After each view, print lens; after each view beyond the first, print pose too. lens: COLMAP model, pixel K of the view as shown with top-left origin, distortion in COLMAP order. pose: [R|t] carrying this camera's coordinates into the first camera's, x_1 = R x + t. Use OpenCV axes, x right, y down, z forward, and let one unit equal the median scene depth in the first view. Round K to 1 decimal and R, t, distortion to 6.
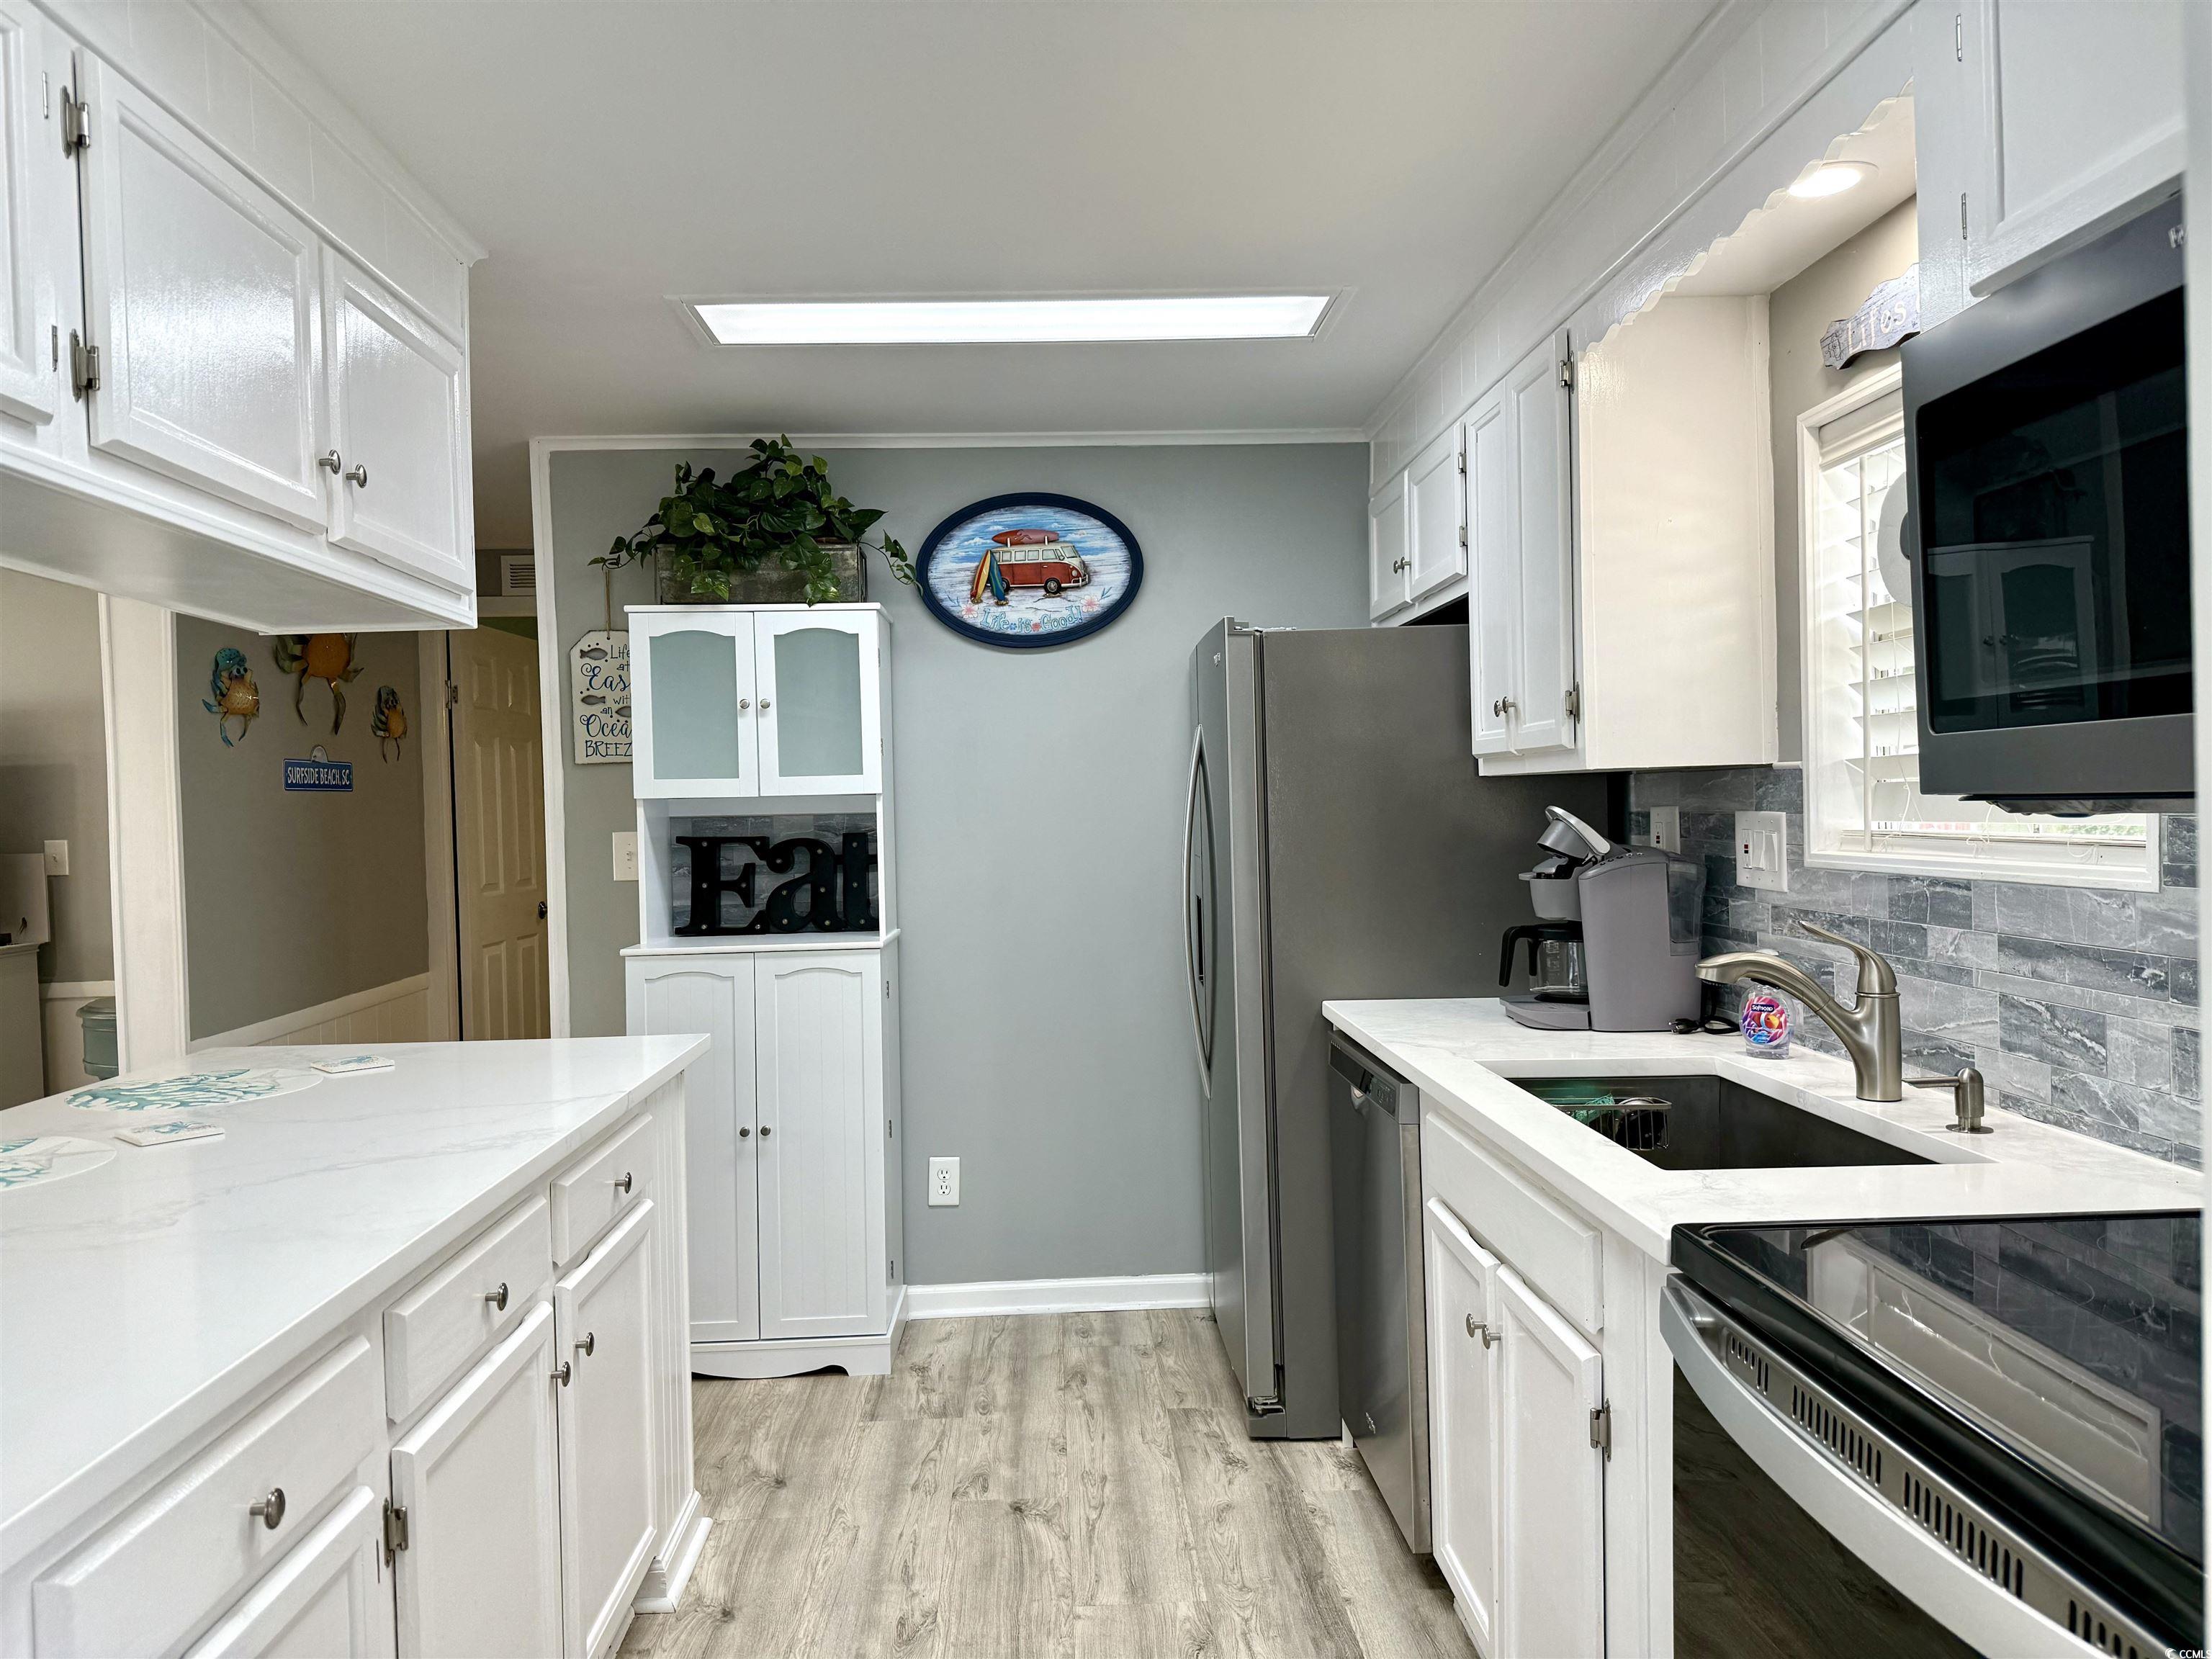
lens RADIAL K [[1551.9, 0, 1105.1], [0, 1551.9, 822.3], [0, 0, 1]] dist [0.066550, -0.090242]
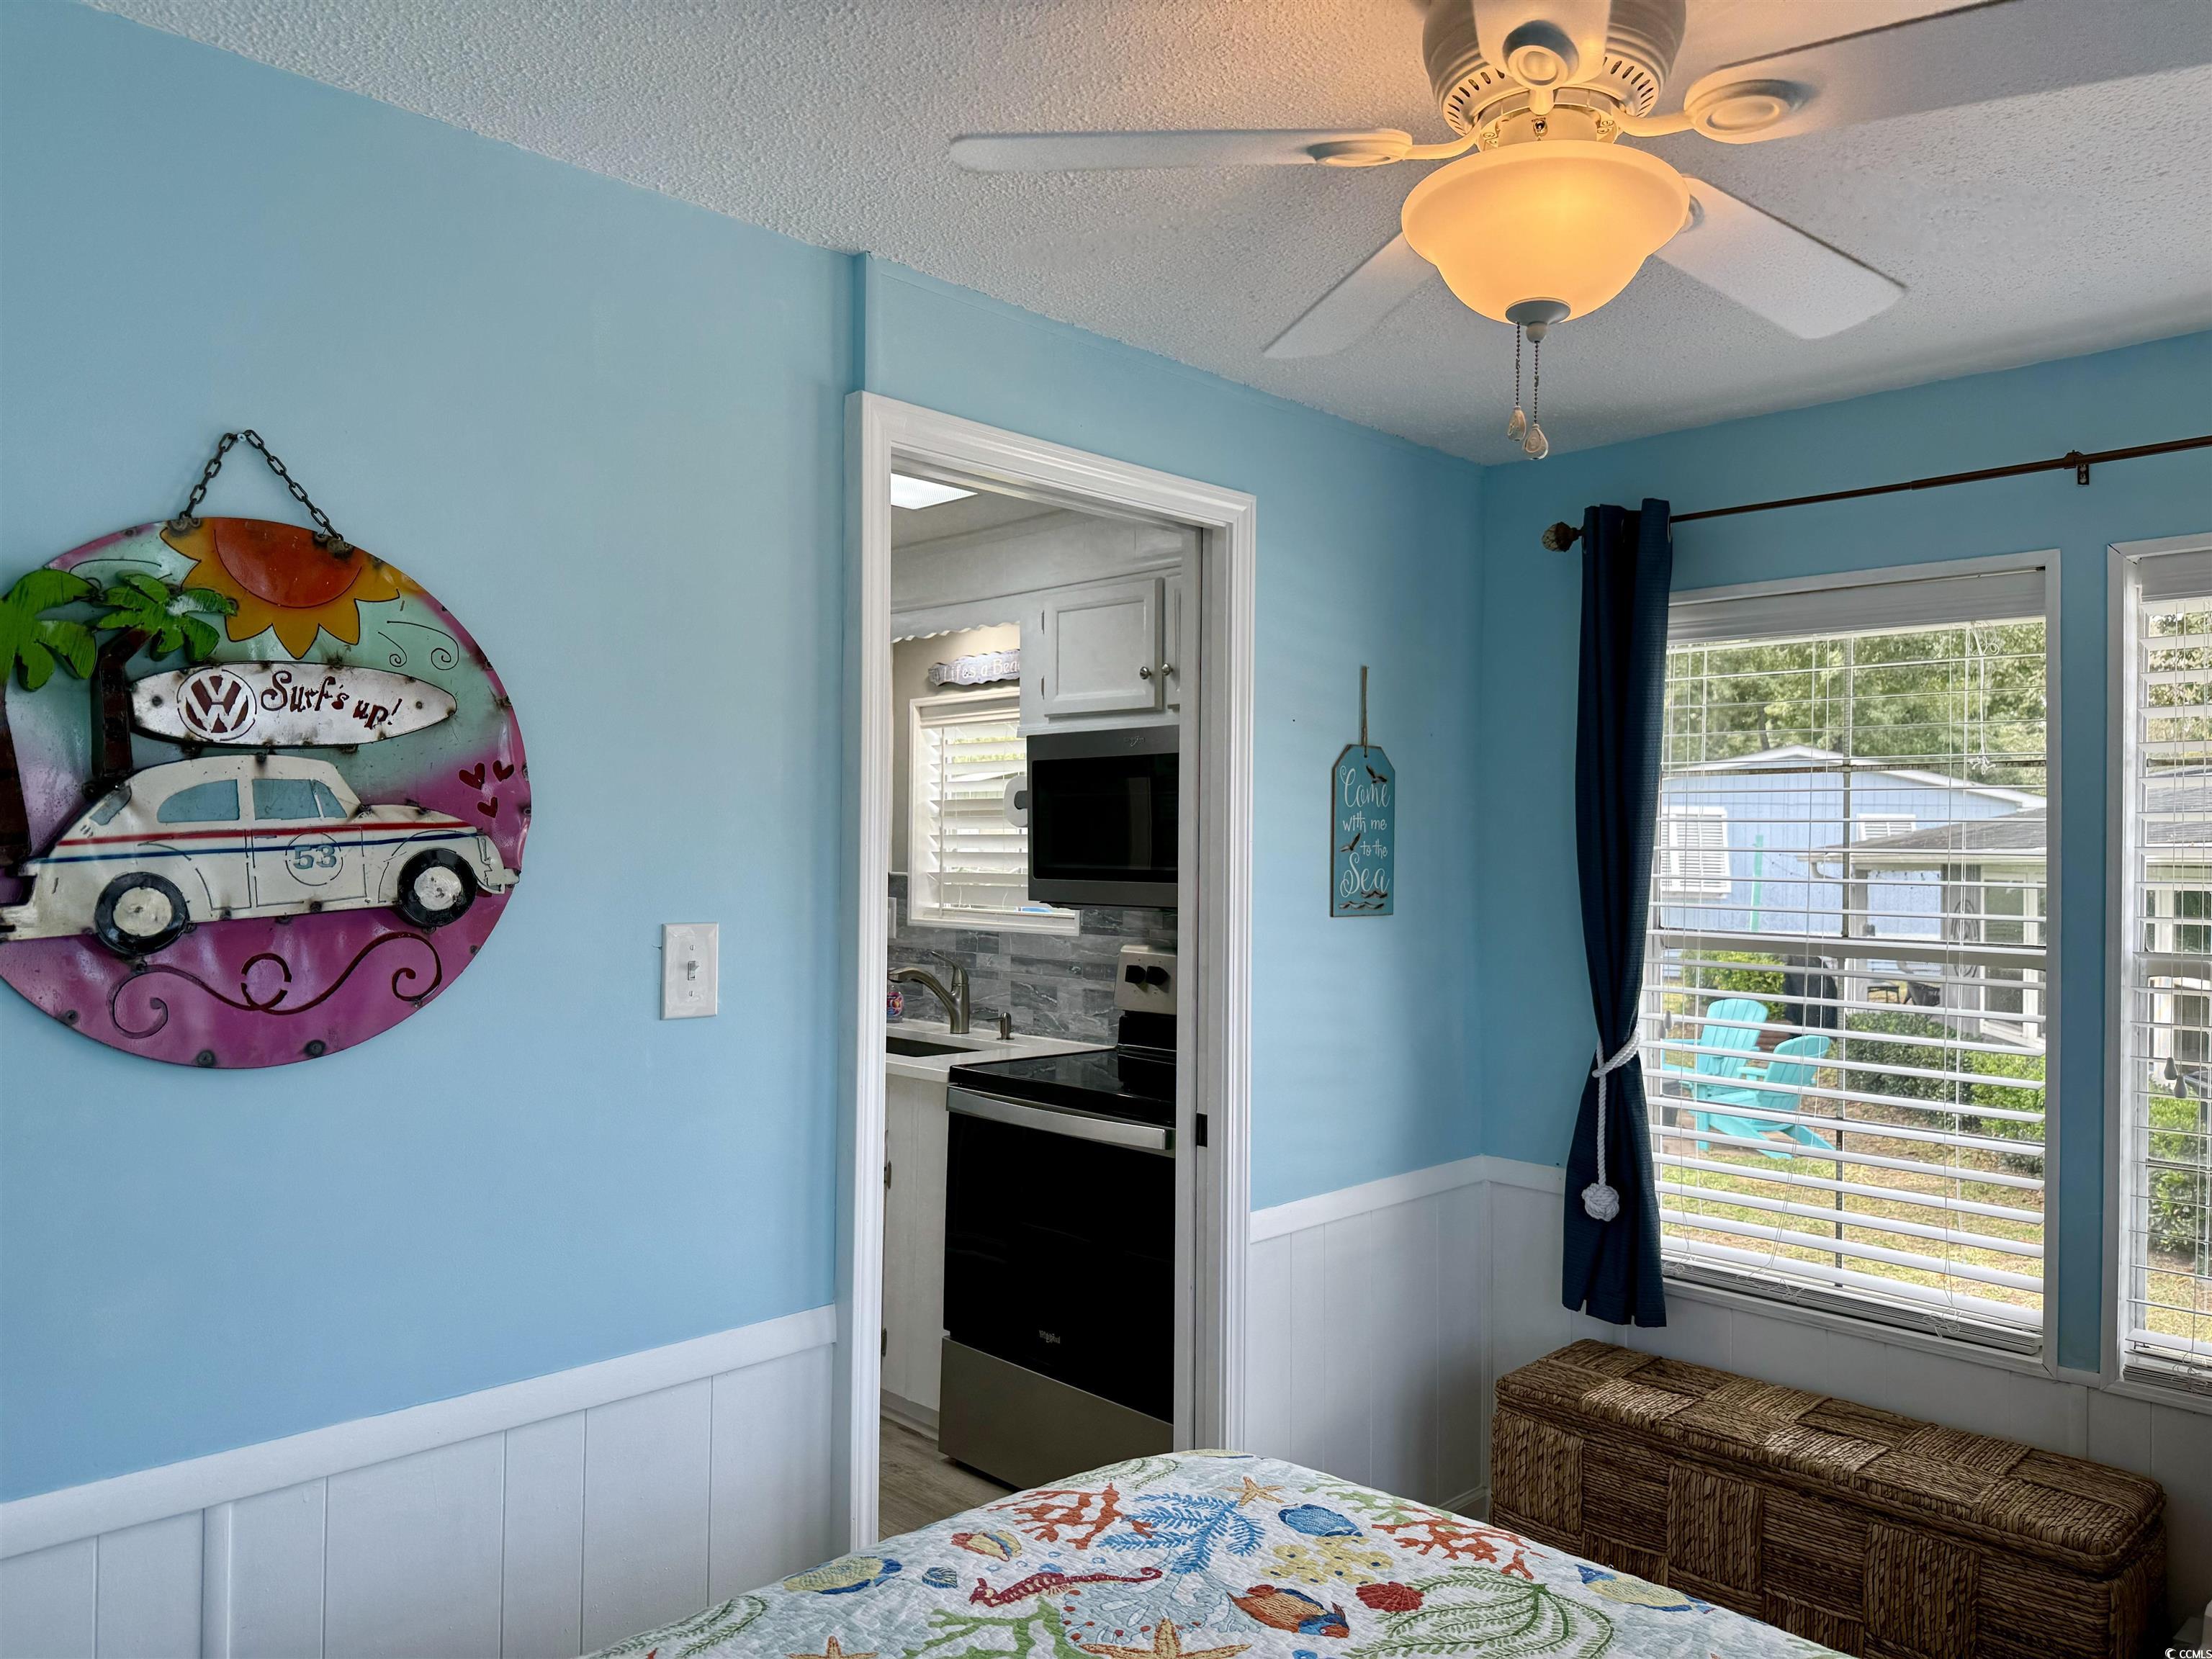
lens RADIAL K [[1551.9, 0, 1110.0], [0, 1551.9, 832.9], [0, 0, 1]] dist [0.066550, -0.090242]
pose [[0.742199, 0.037559, 0.669126, -0.756148], [-0.018883, 0.999204, -0.035142, -0.027425], [-0.669913, 0.013447, 0.742317, -0.698100]]
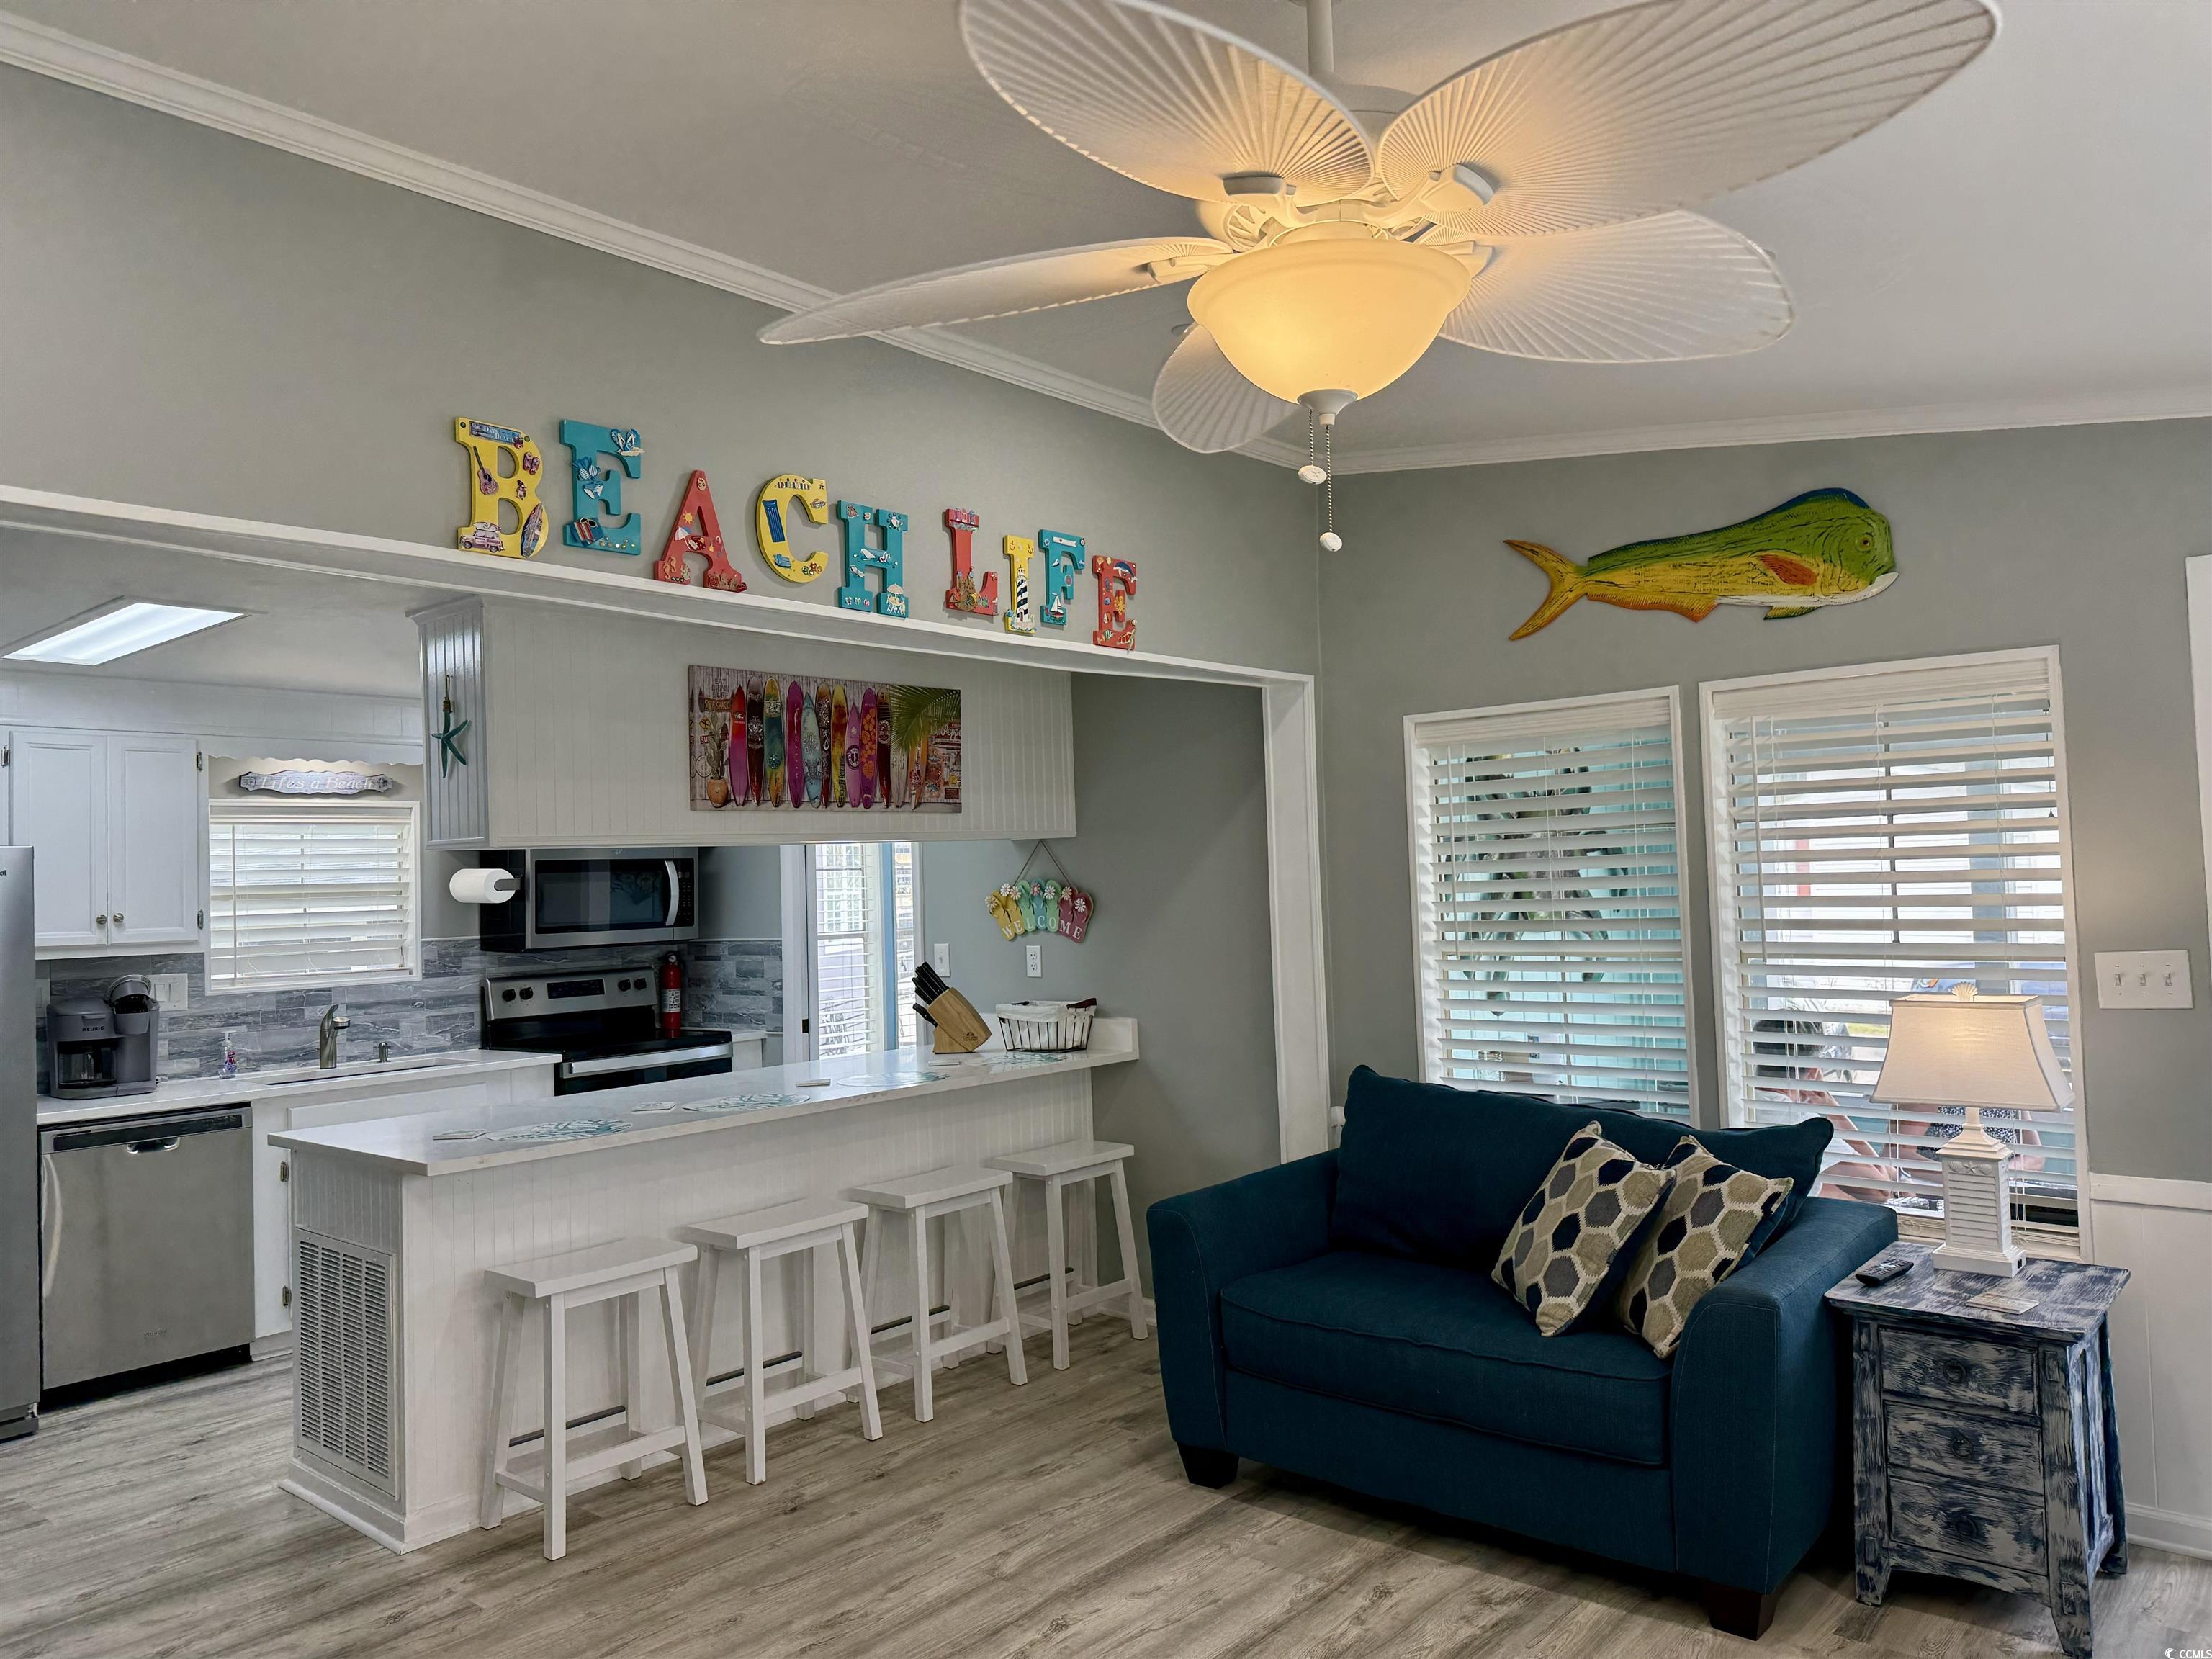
lens RADIAL K [[1551.9, 0, 1107.9], [0, 1551.9, 815.5], [0, 0, 1]] dist [0.066550, -0.090242]
pose [[-0.723208, 0.079269, 0.686066, -2.301572], [0.057976, 0.996853, -0.054063, -0.036970], [-0.688192, 0.000676, -0.725528, 1.939407]]
